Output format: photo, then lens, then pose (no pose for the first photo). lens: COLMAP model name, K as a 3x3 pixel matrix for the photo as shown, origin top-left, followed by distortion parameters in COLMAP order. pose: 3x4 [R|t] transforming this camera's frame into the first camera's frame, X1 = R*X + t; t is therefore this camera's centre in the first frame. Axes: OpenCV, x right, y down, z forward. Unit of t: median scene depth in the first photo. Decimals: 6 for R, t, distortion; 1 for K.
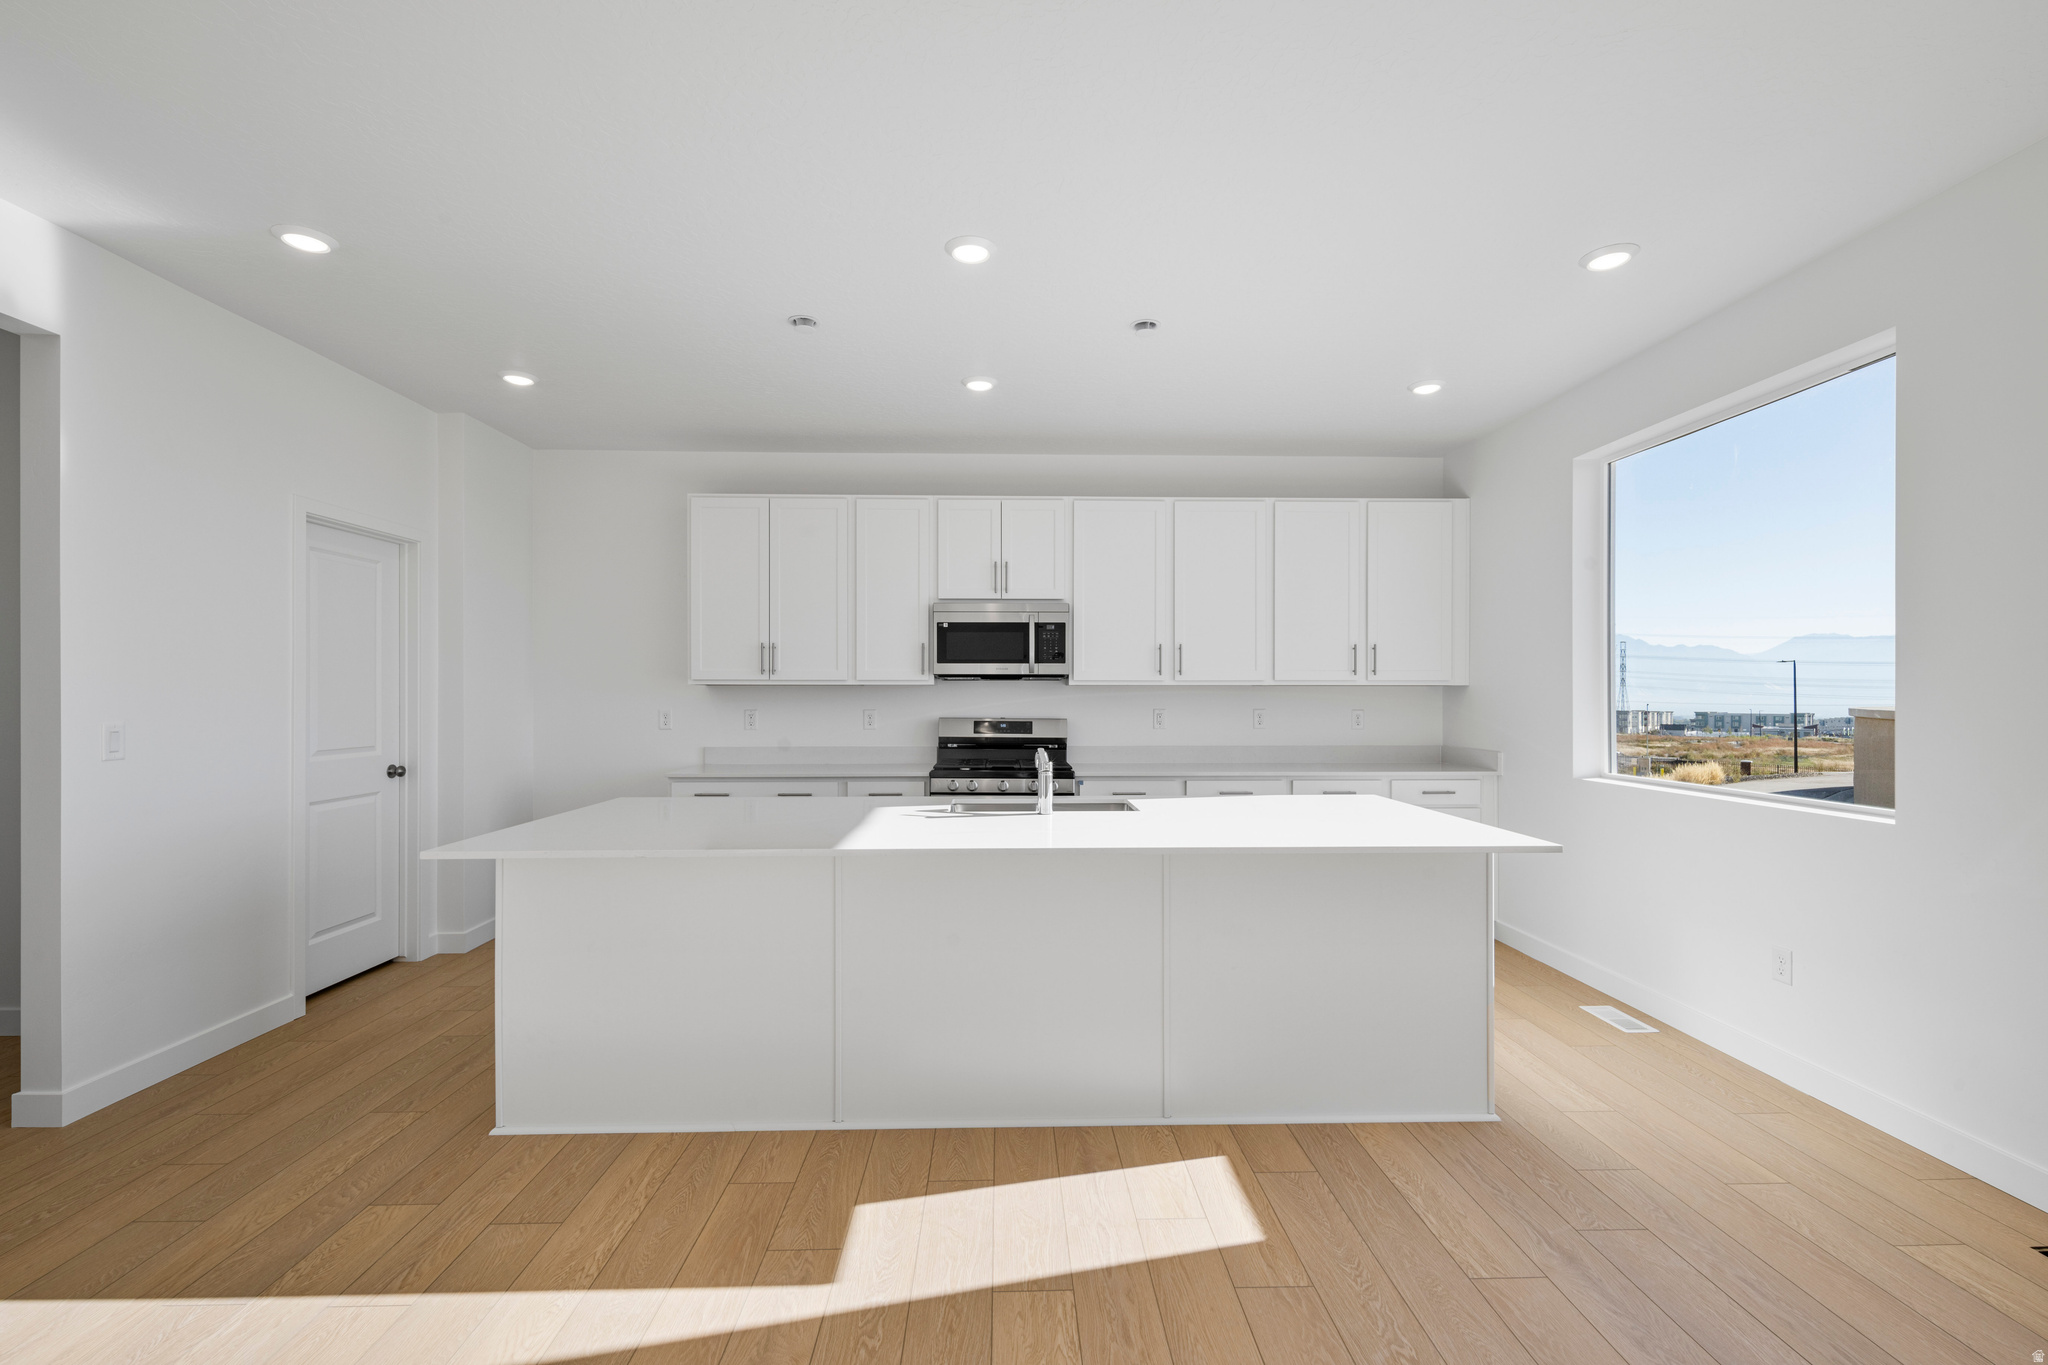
lens RADIAL K [[889.8, 0, 1027.8], [0, 889.8, 698.3], [0, 0, 1]] dist [0.004317, -0.000671]
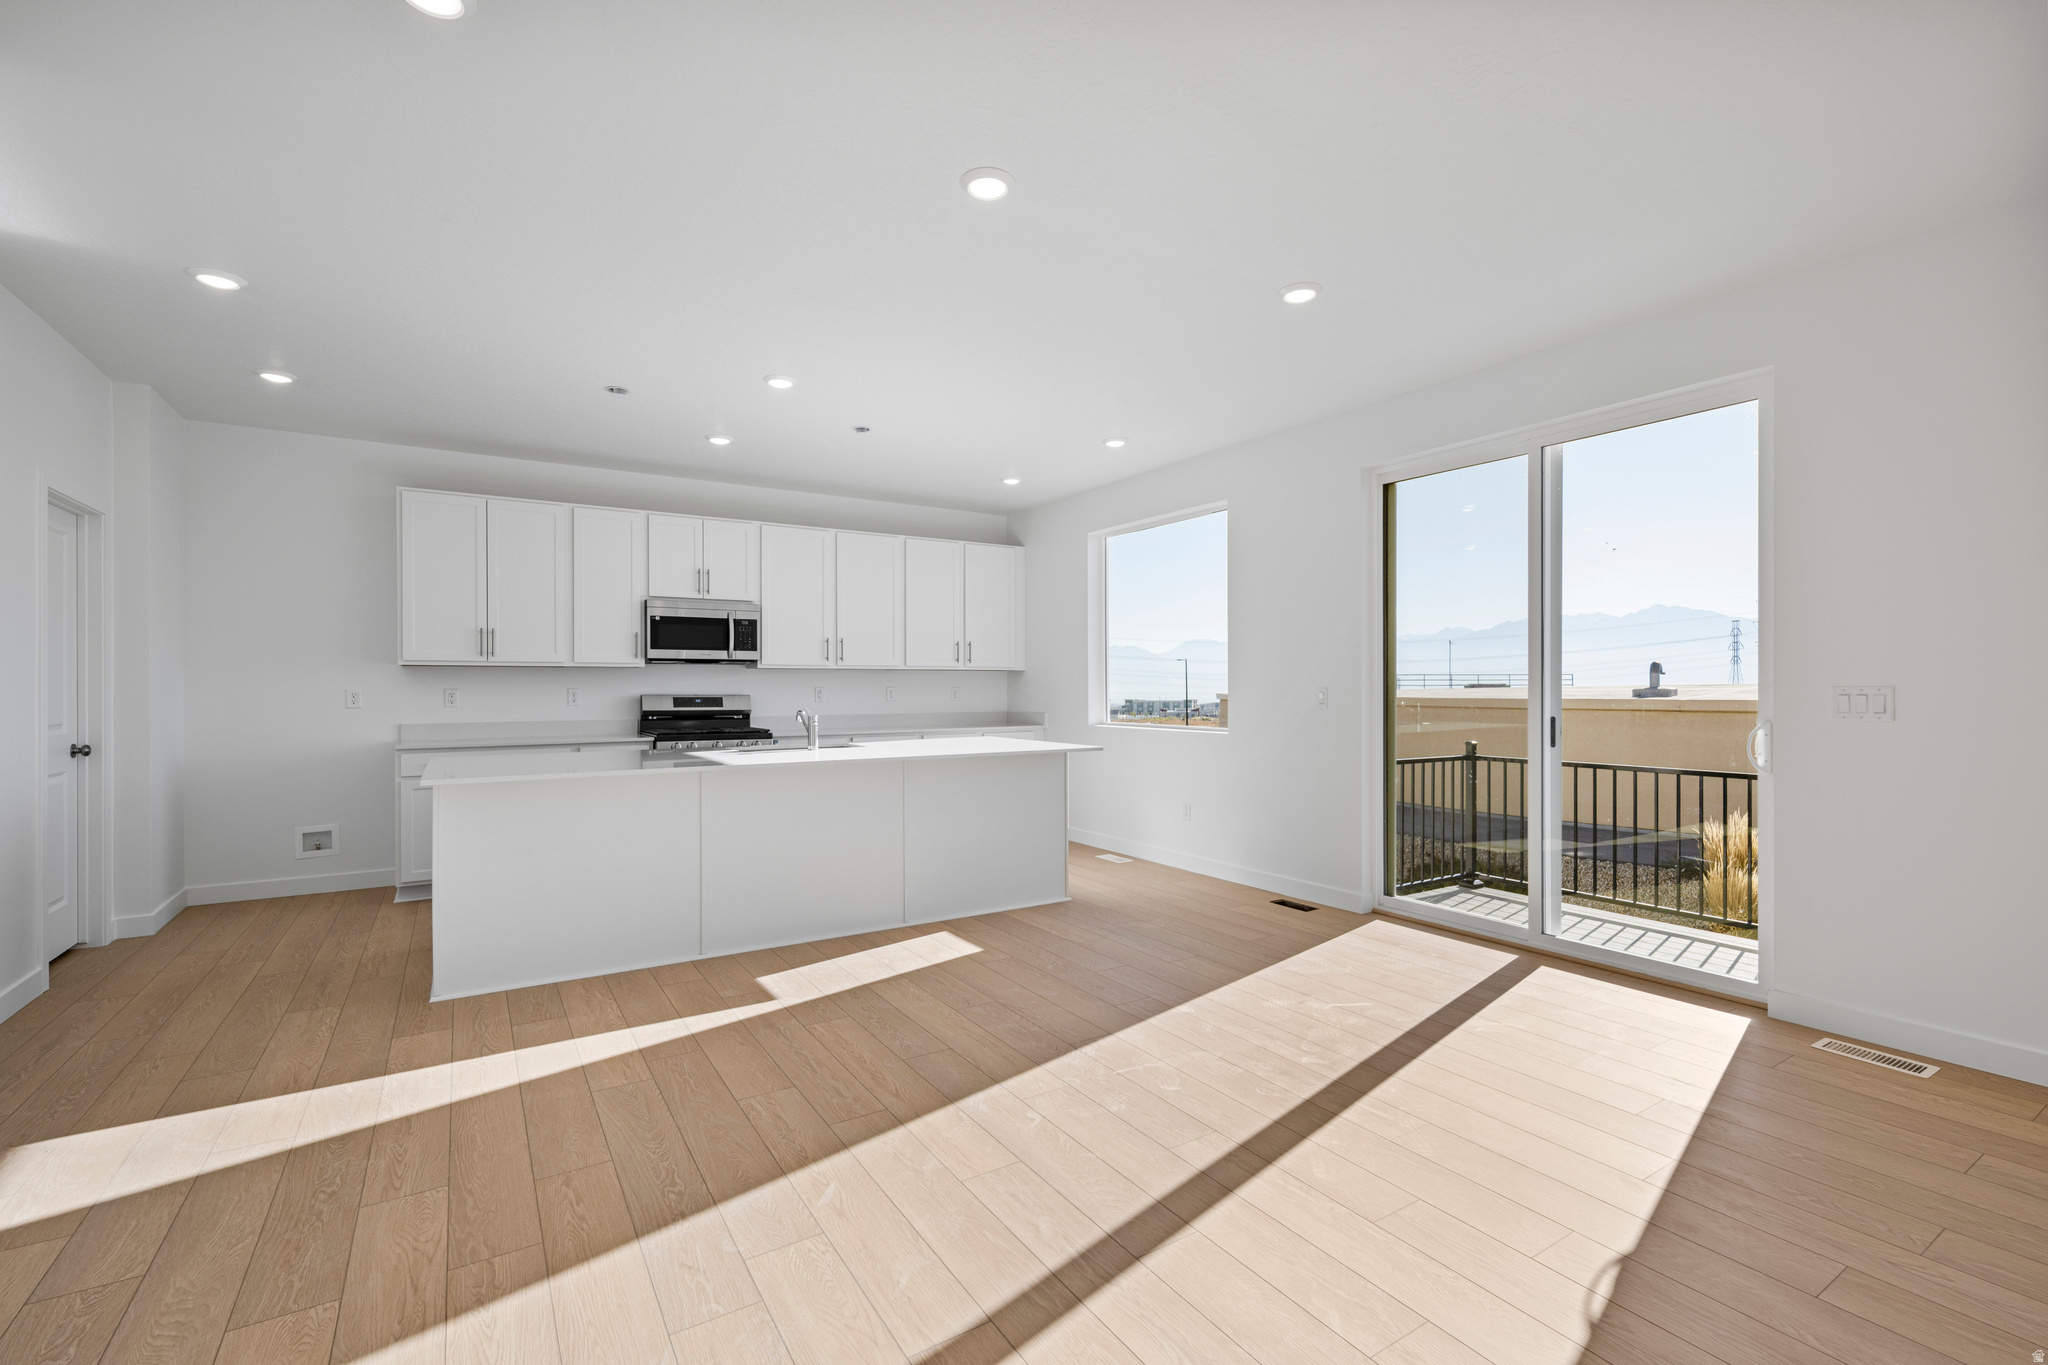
lens RADIAL K [[889.8, 0, 1027.8], [0, 889.8, 698.3], [0, 0, 1]] dist [0.004317, -0.000671]
pose [[0.860809, -0.009173, 0.508846, -0.277299], [0.004529, 0.999936, 0.010364, 0.017447], [-0.508909, -0.006616, 0.860795, -0.312204]]
